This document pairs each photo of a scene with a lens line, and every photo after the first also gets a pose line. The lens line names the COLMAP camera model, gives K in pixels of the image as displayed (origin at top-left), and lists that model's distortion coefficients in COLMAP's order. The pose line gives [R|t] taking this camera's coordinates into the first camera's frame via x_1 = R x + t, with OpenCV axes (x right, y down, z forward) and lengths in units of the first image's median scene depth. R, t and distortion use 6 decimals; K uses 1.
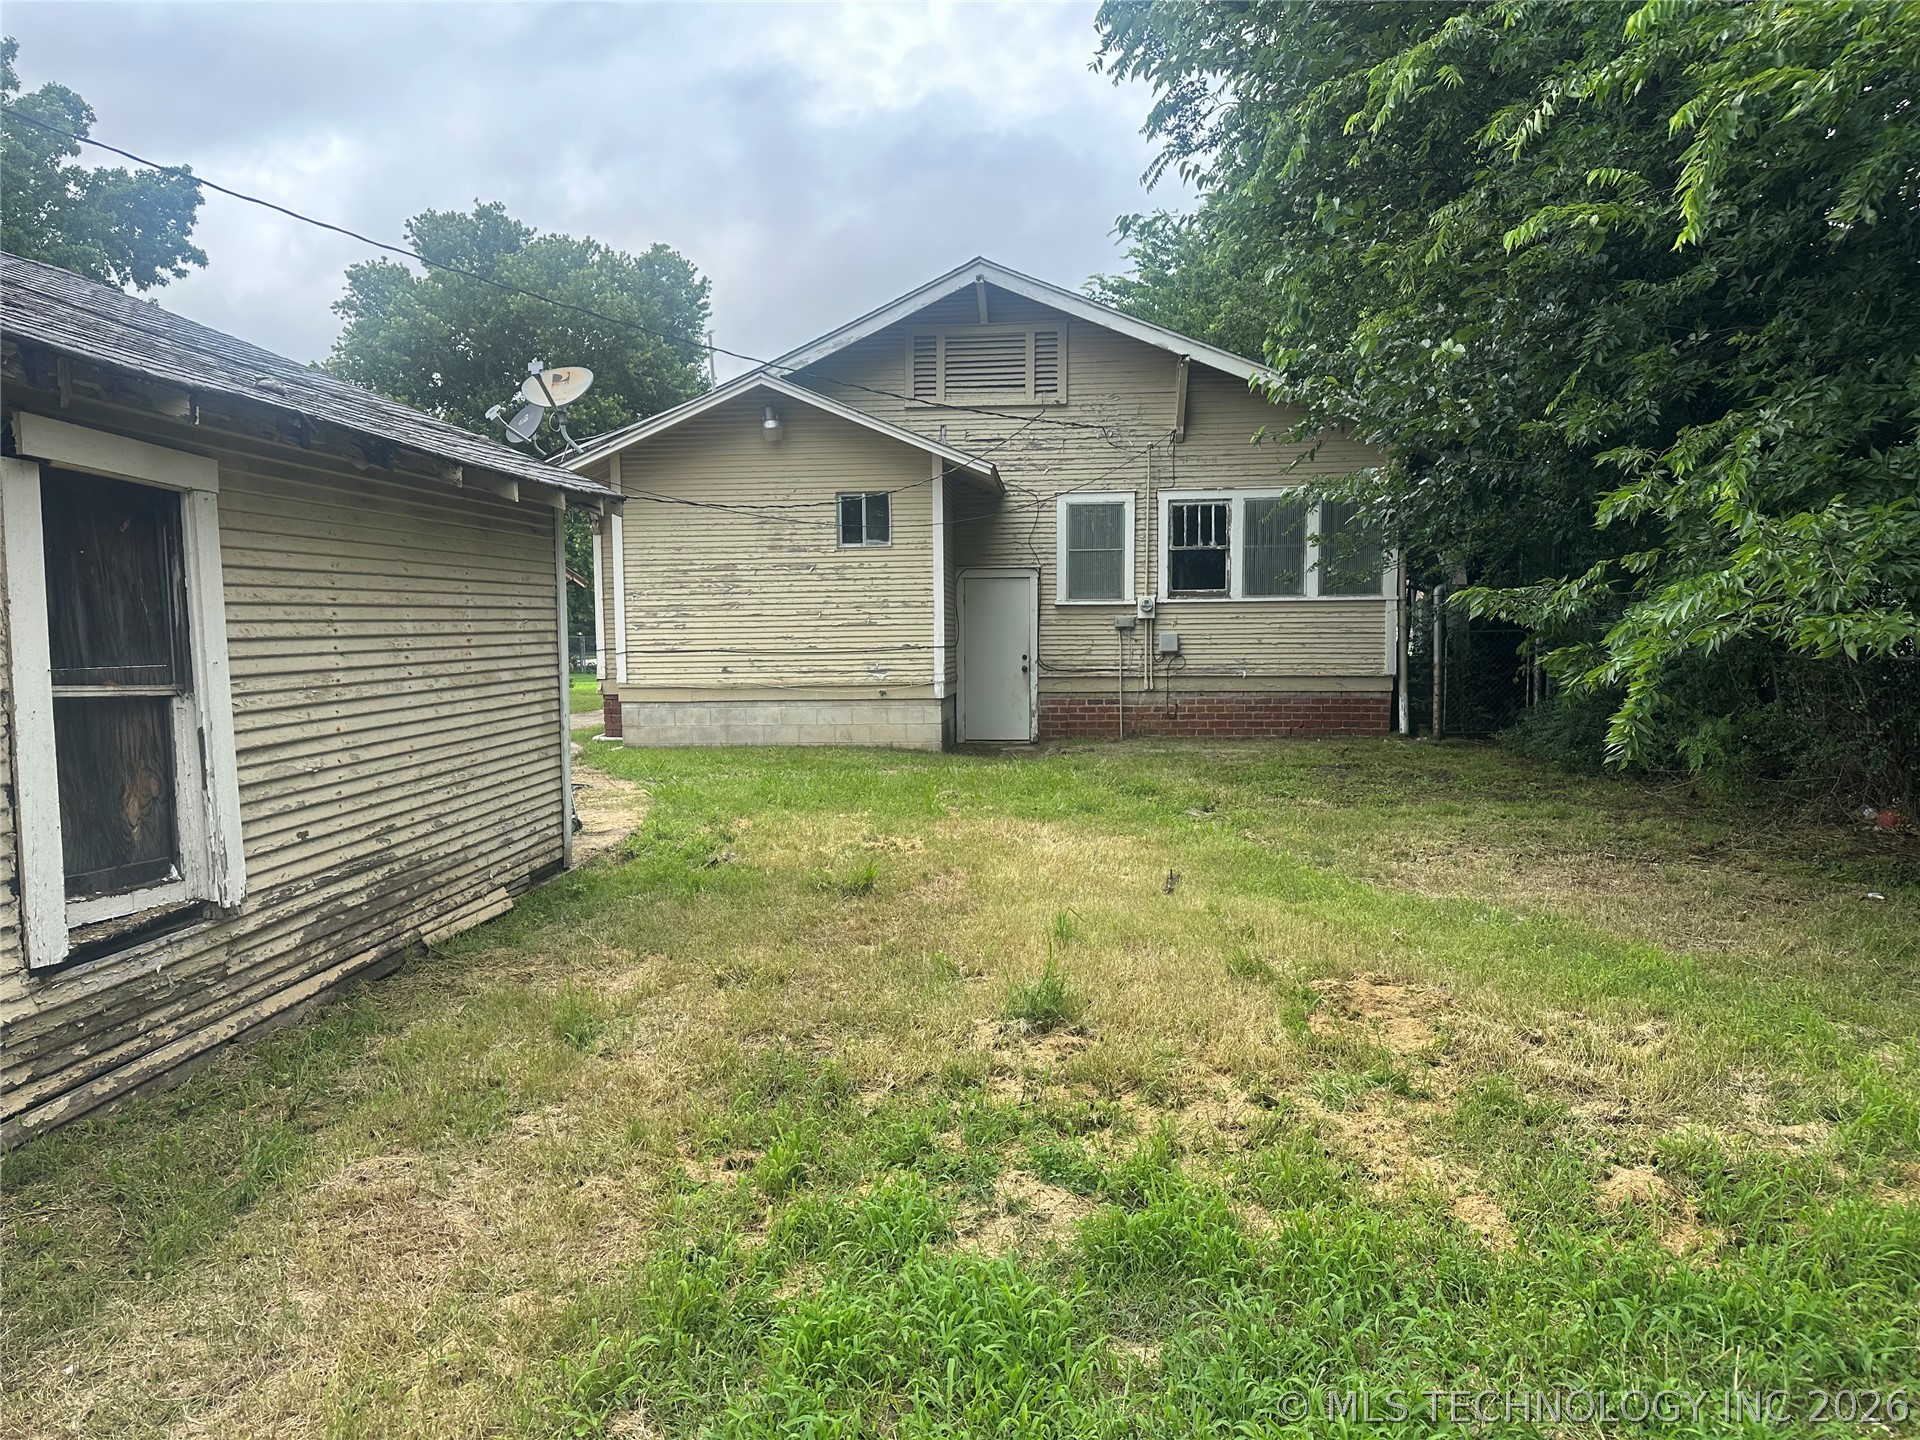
lens RADIAL K [[1347.6, 0, 963.1], [0, 1347.6, 724.9], [0, 0, 1]] dist [0.027945, -0.007827]
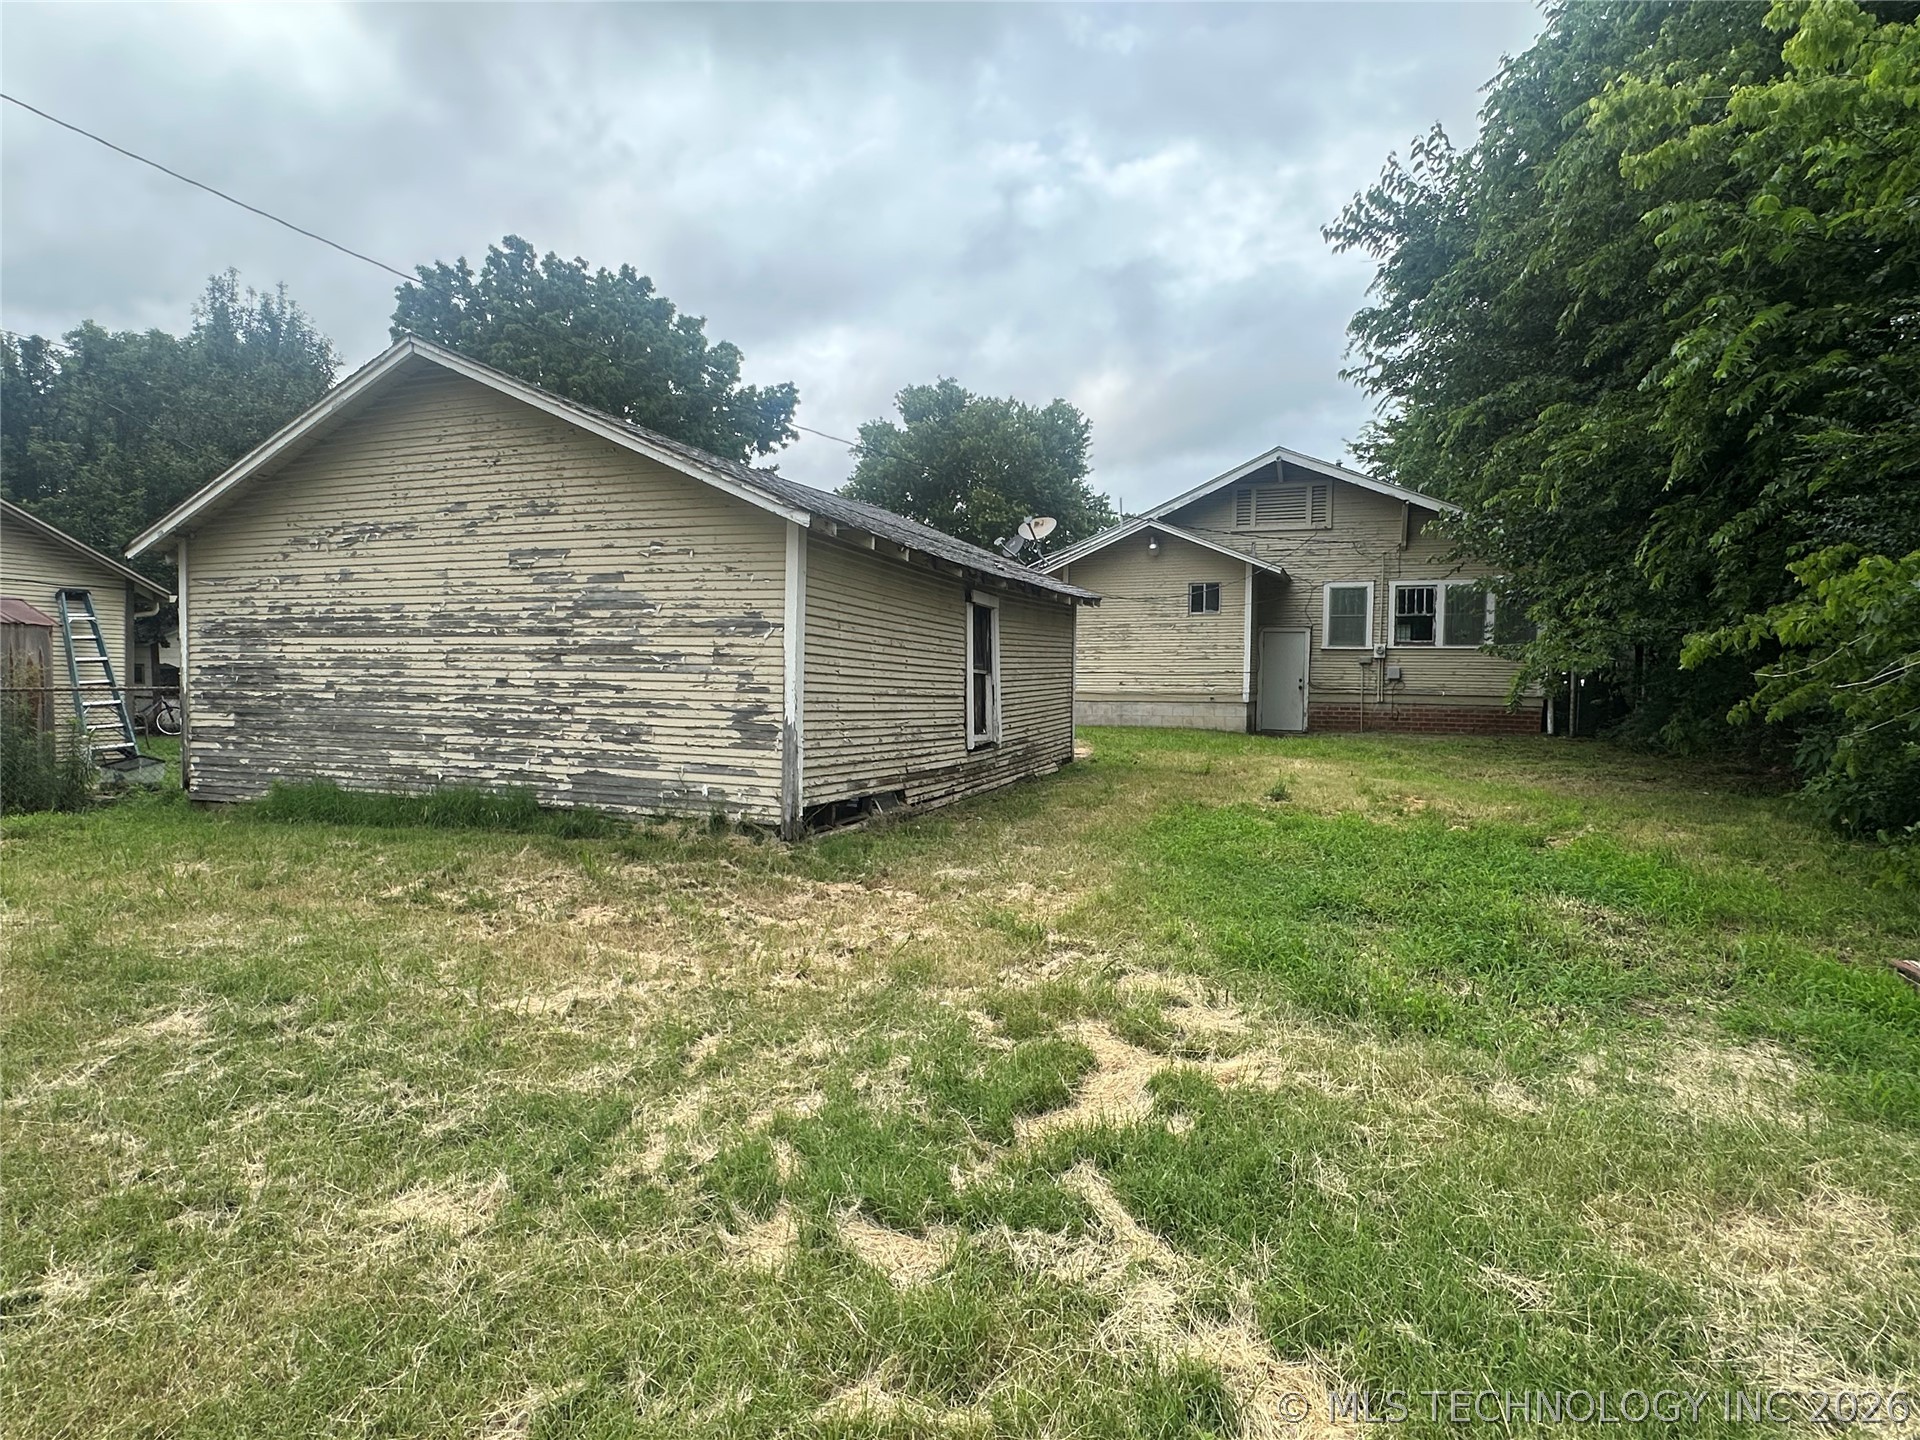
lens RADIAL K [[1050.8, 0, 953.3], [0, 1050.8, 723.8], [0, 0, 1]] dist [0.005816, -0.000056]
pose [[0.957306, 0.032431, -0.287252, 0.010572], [-0.037088, 0.999254, -0.010785, 0.033547], [0.286687, 0.020978, 0.957794, -0.365301]]
